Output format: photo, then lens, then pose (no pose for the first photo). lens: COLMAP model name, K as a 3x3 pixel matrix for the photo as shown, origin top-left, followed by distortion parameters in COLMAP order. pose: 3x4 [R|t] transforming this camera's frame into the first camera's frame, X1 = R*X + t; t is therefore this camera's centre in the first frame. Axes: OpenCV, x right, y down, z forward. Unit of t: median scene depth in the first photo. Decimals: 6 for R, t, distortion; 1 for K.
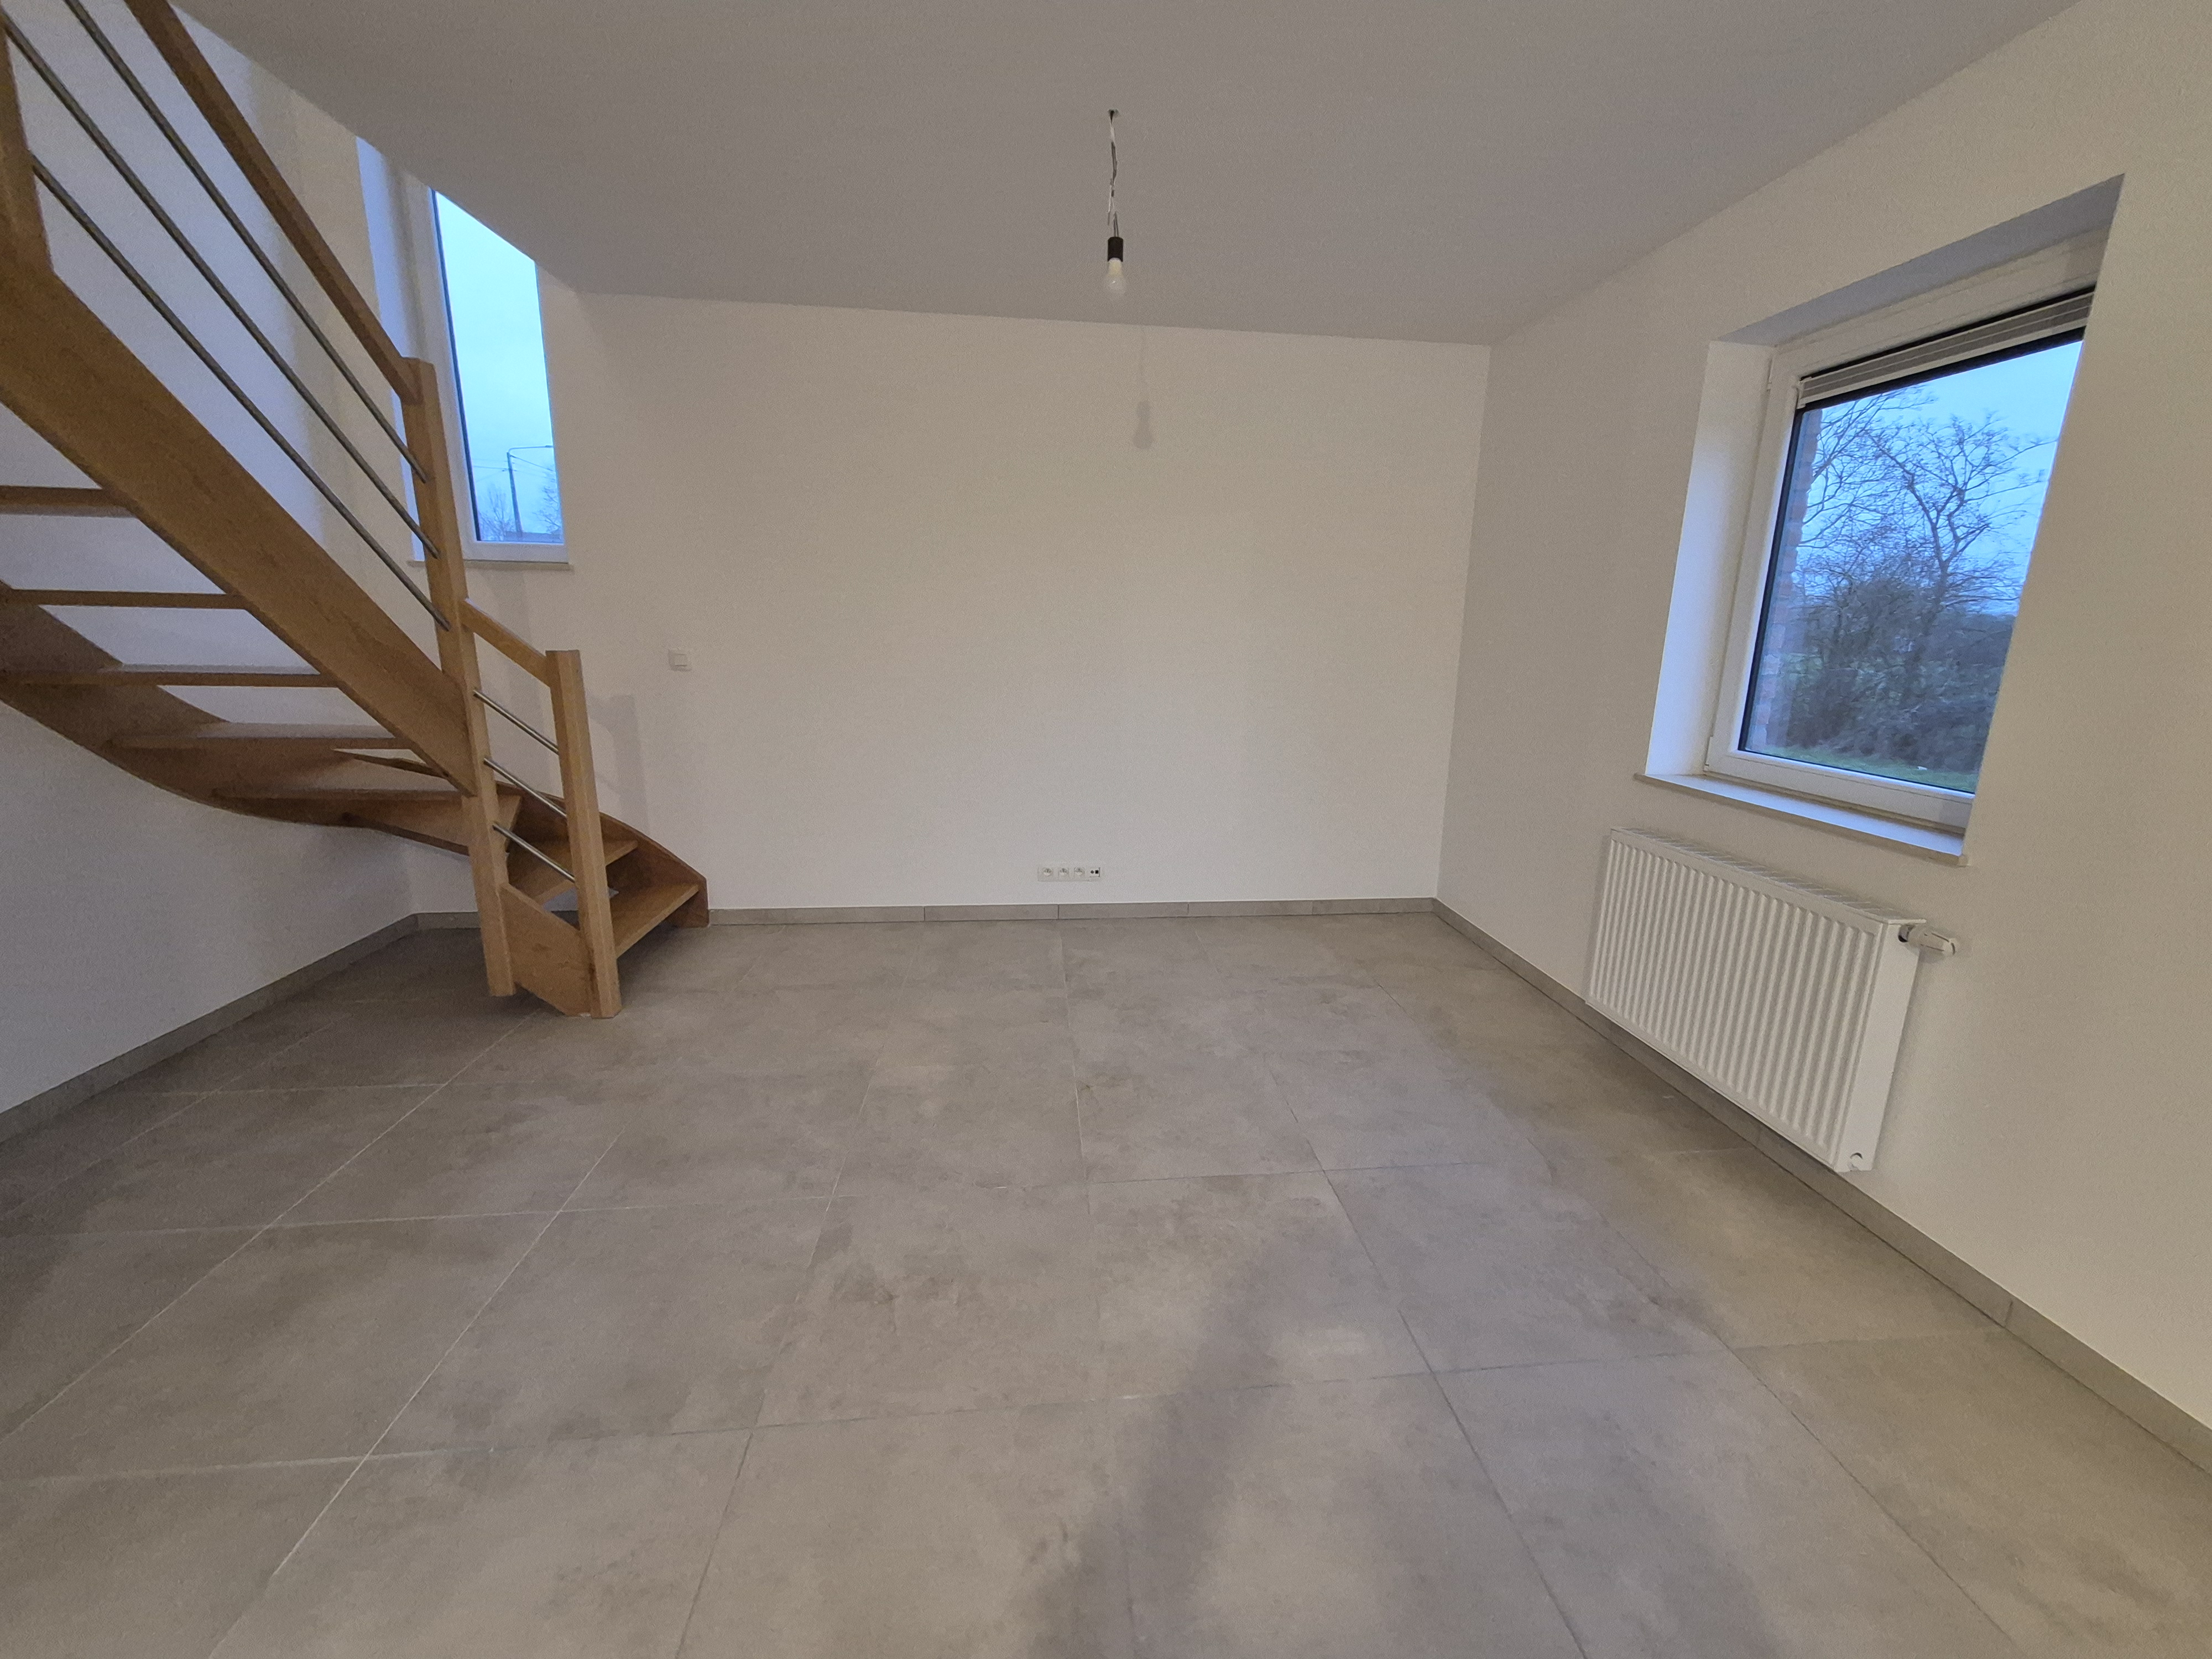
lens RADIAL K [[868.1, 0, 1129.6], [0, 868.1, 809.4], [0, 0, 1]] dist [0.004194, 0.000079]
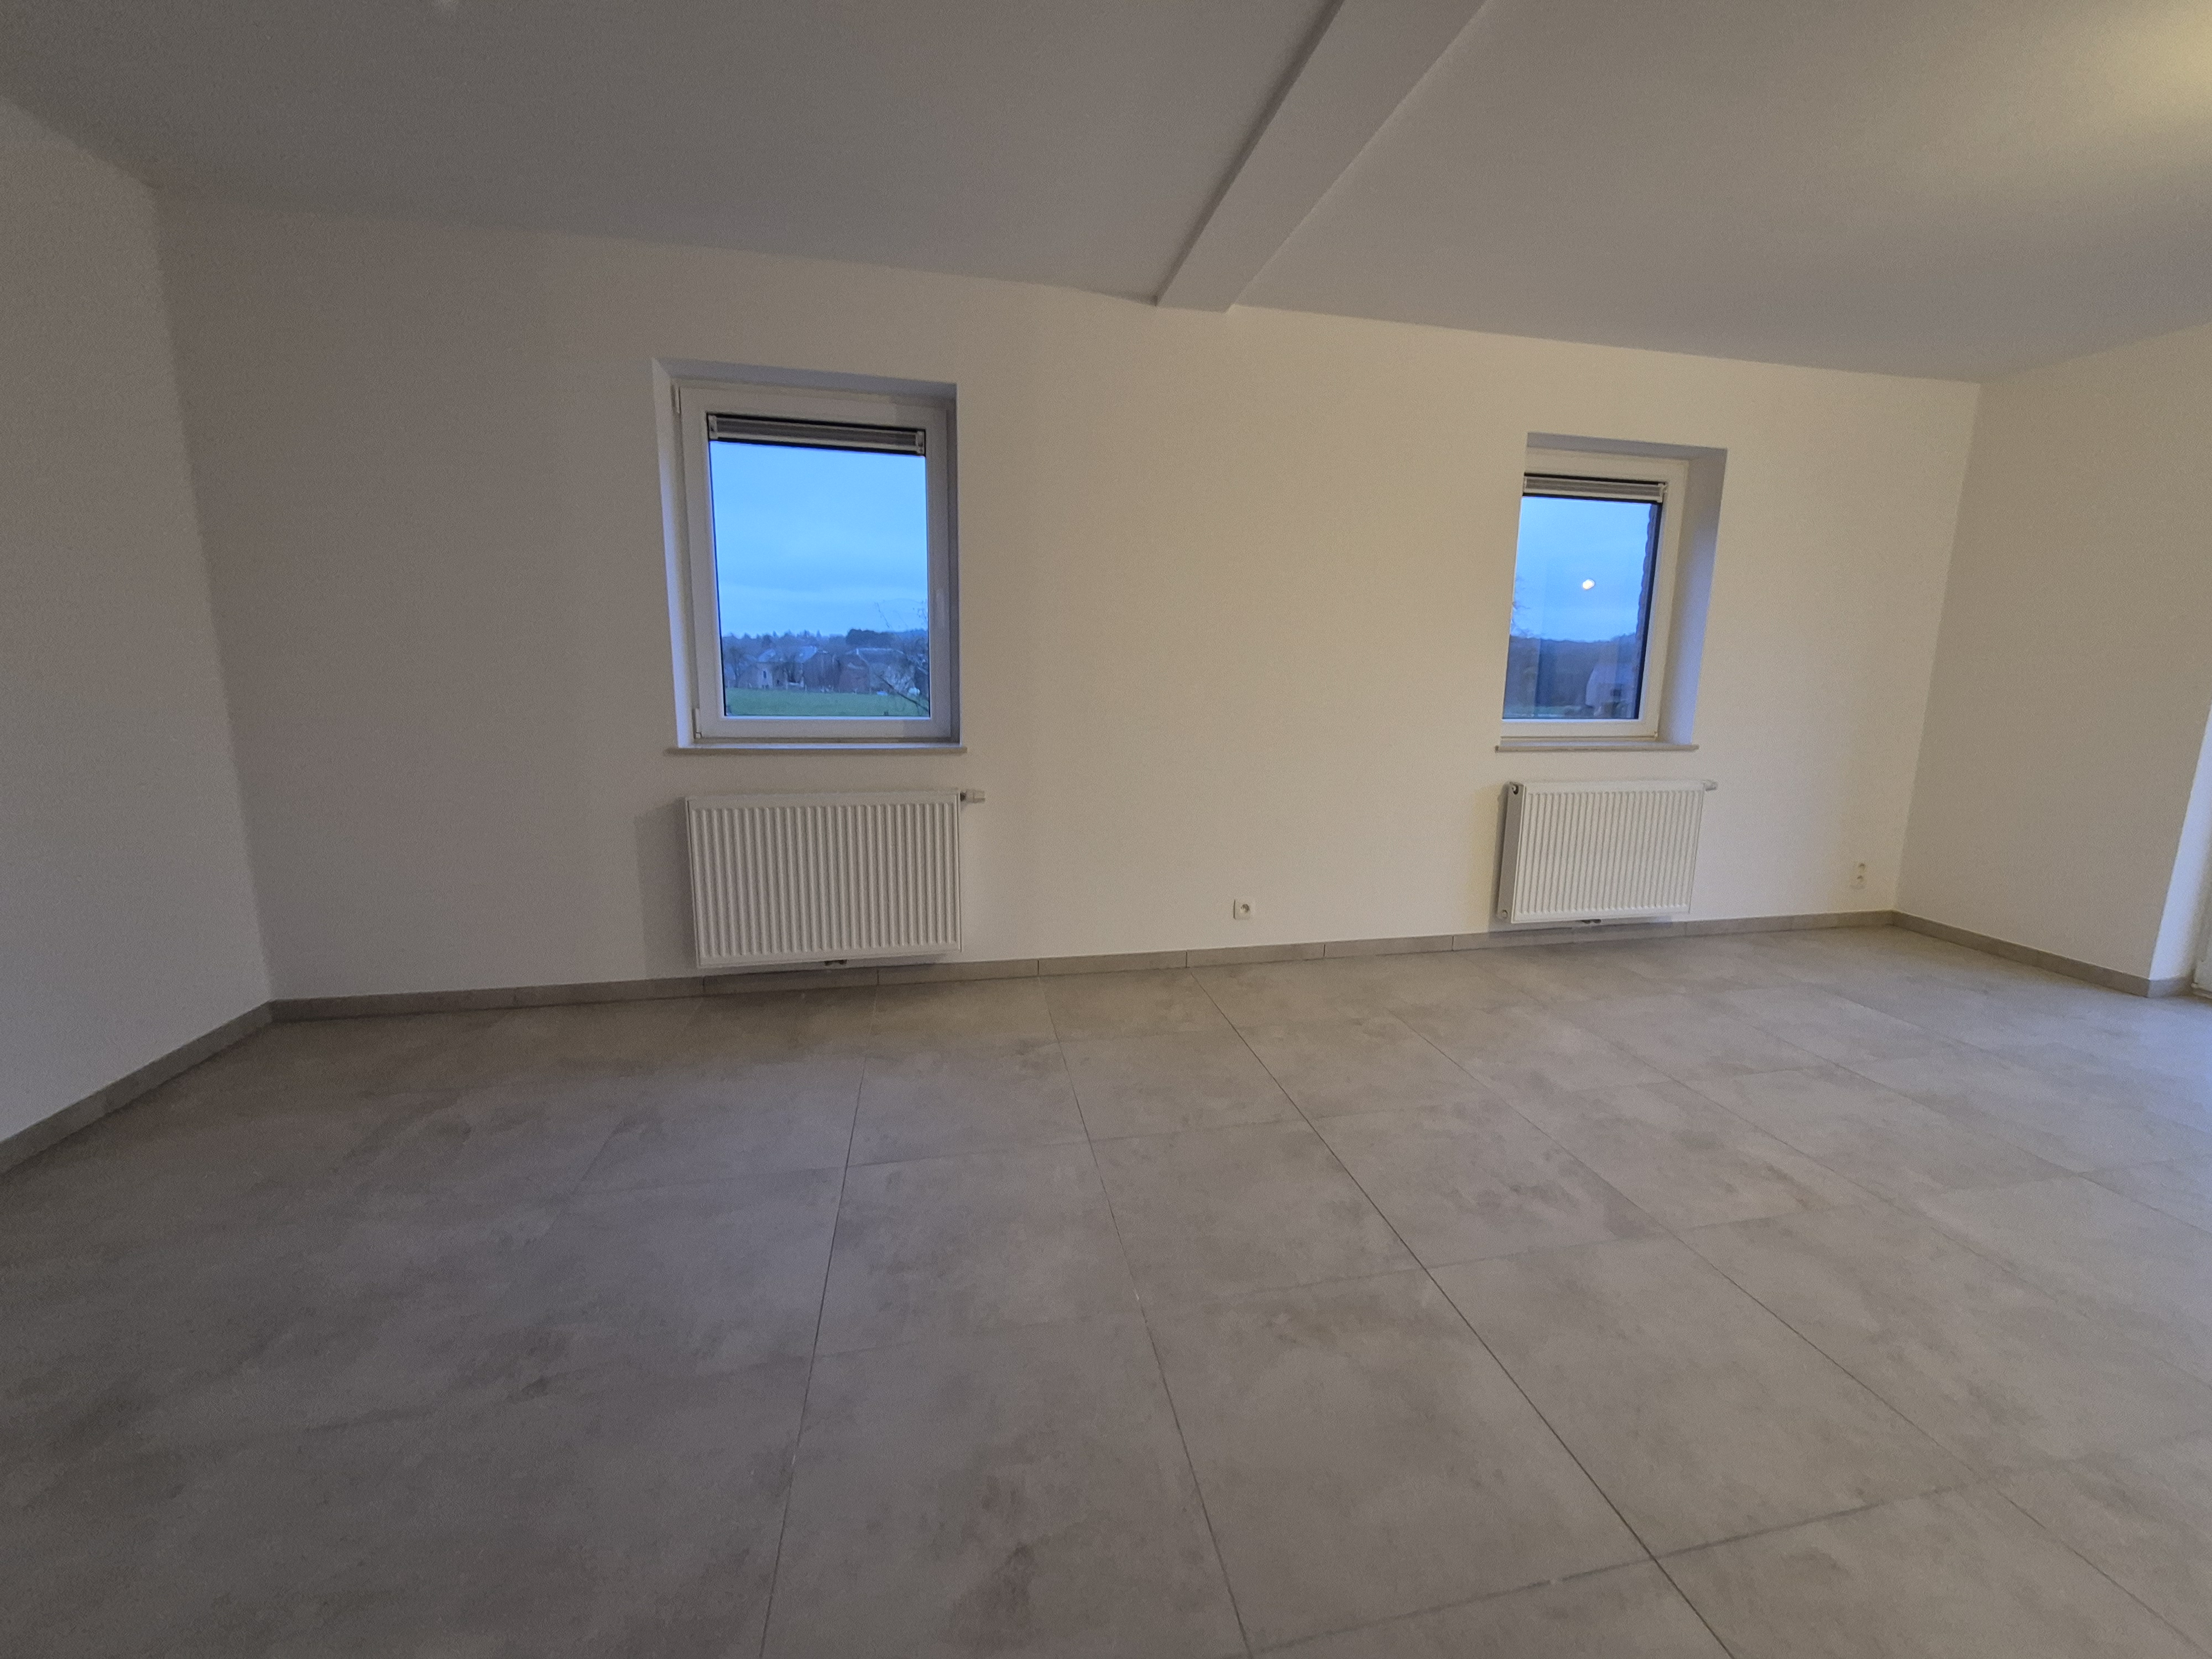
lens RADIAL K [[868.1, 0, 1129.6], [0, 868.1, 809.4], [0, 0, 1]] dist [0.004194, 0.000079]
pose [[-0.104866, -0.193691, 0.975442, -0.631085], [0.190200, 0.958838, 0.210842, -0.103109], [-0.976129, 0.207639, -0.063710, 0.621690]]
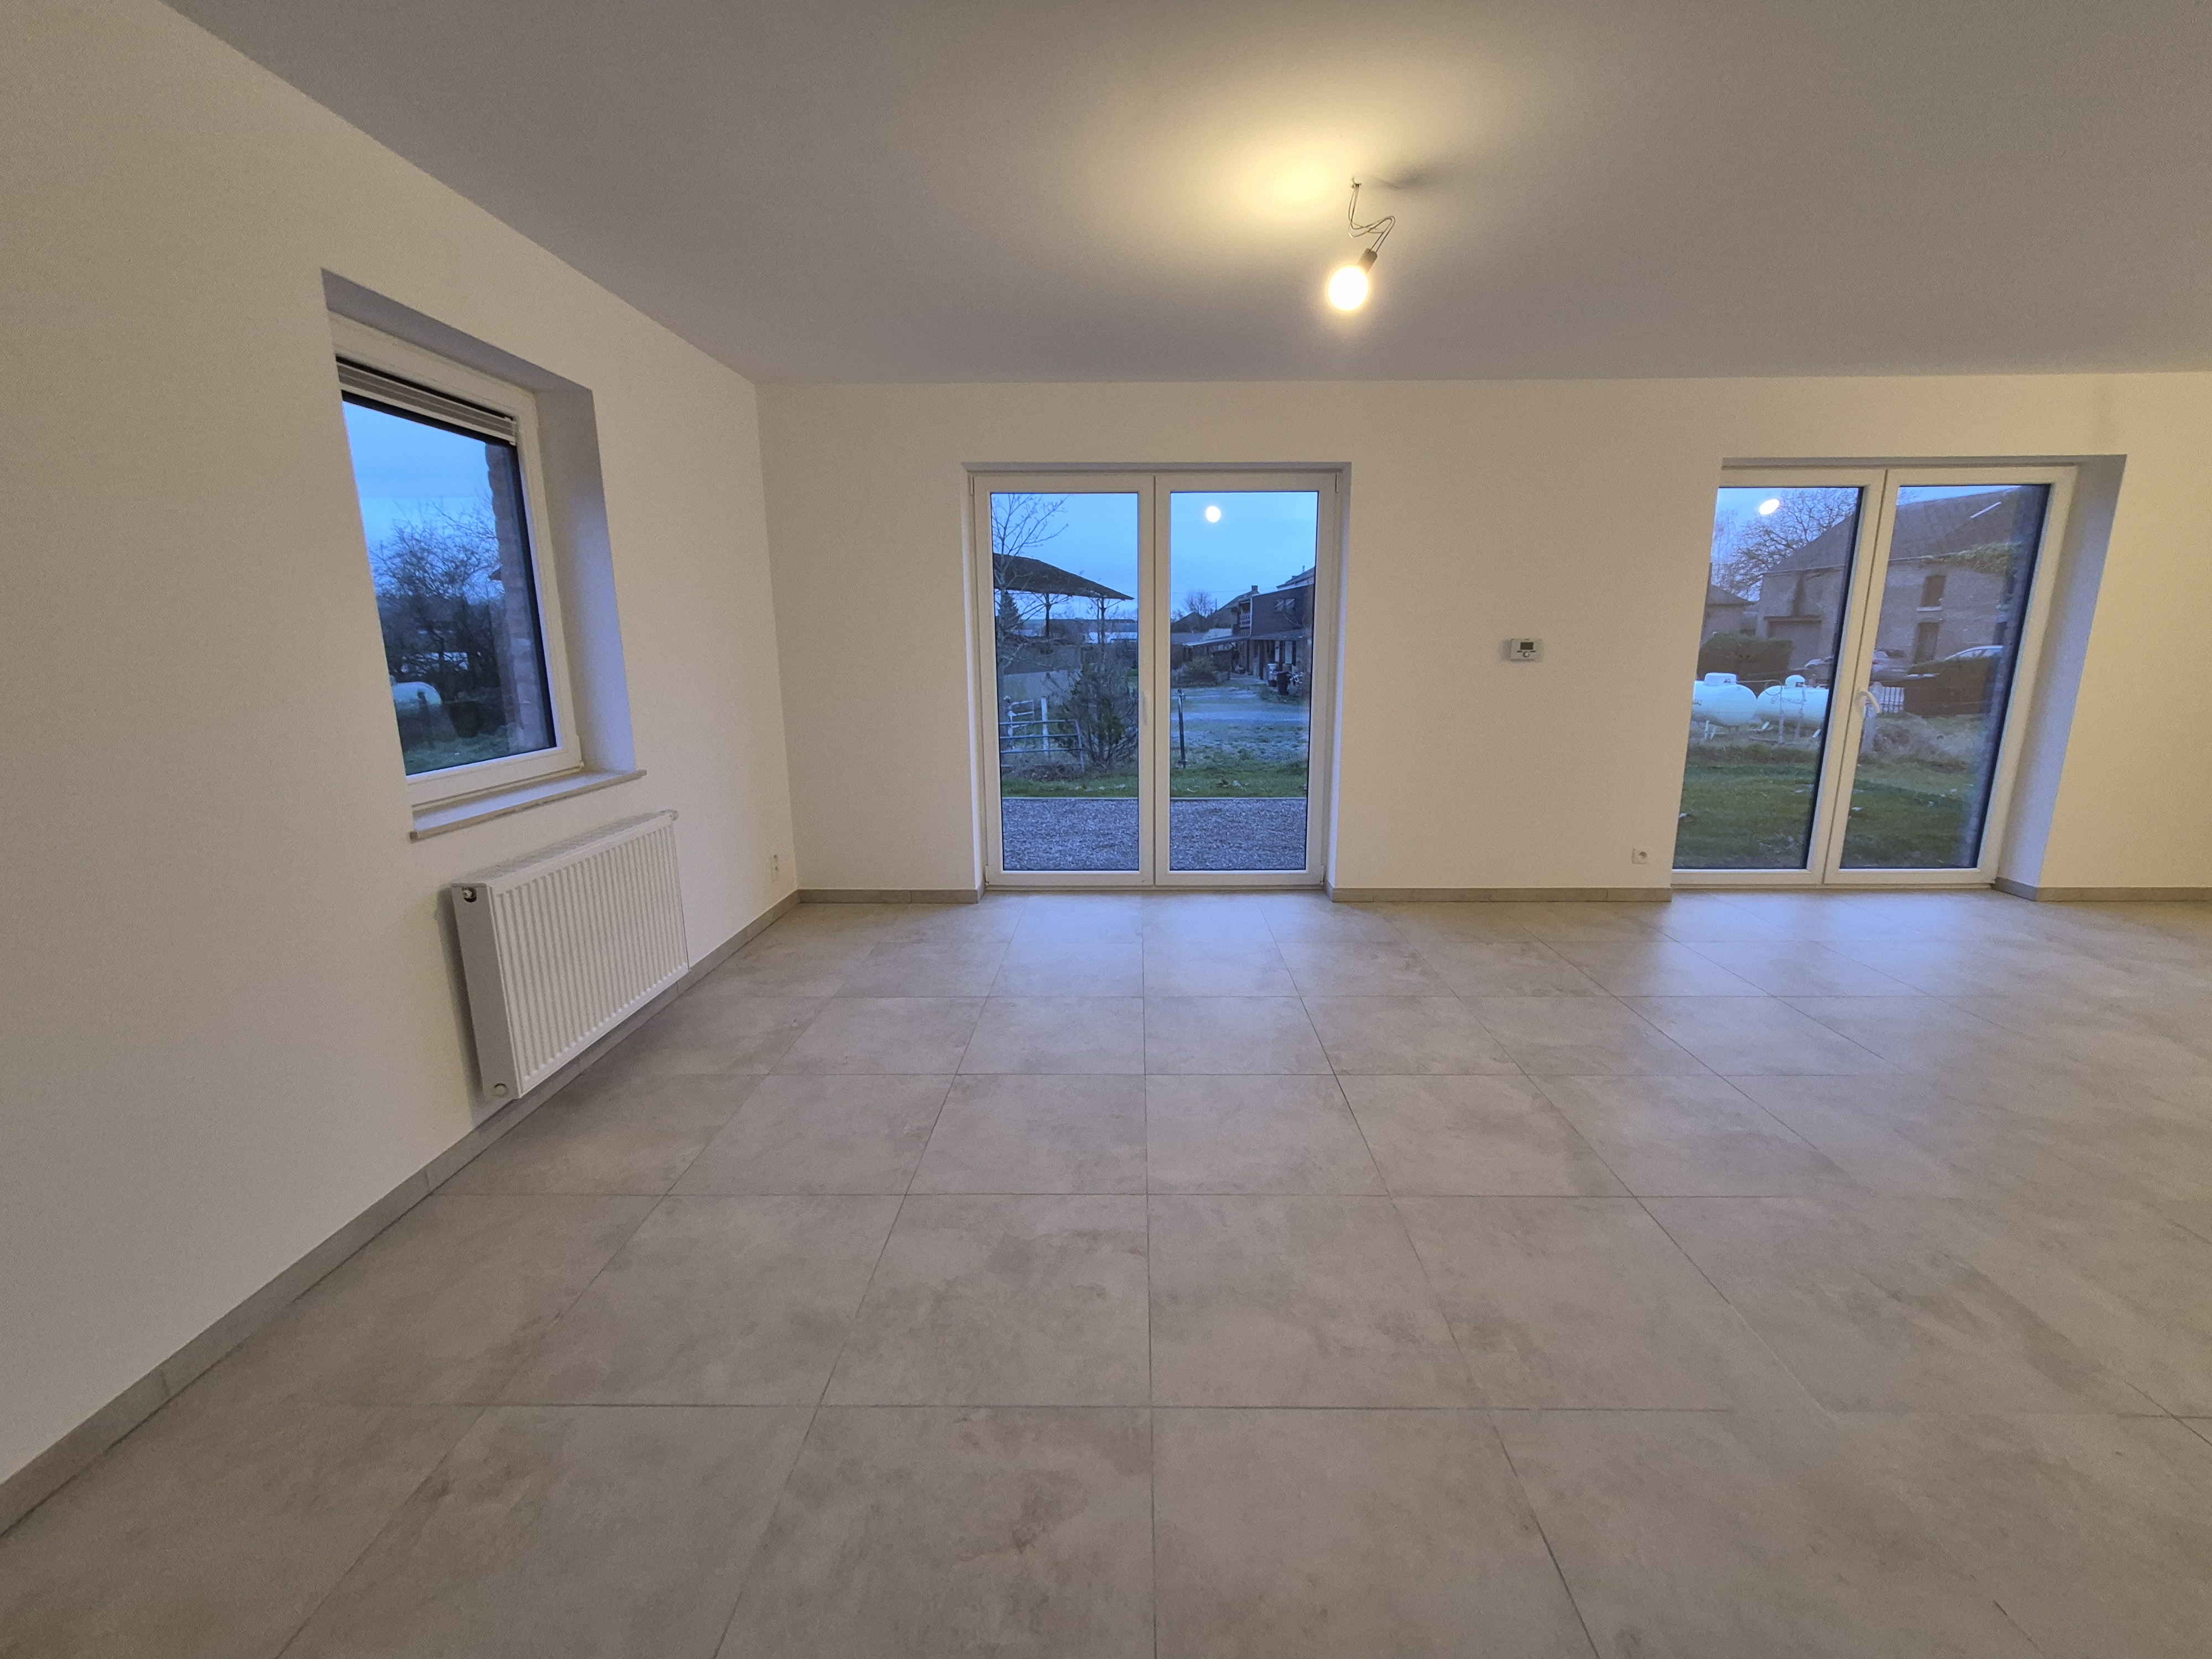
lens RADIAL K [[871.0, 0, 1127.9], [0, 871.0, 810.1], [0, 0, 1]] dist [0.002480, -0.000170]
pose [[-0.992901, -0.038403, 0.112576, 0.001133], [0.009874, 0.916567, 0.399759, -0.131799], [-0.118536, 0.398032, -0.909681, 0.580132]]
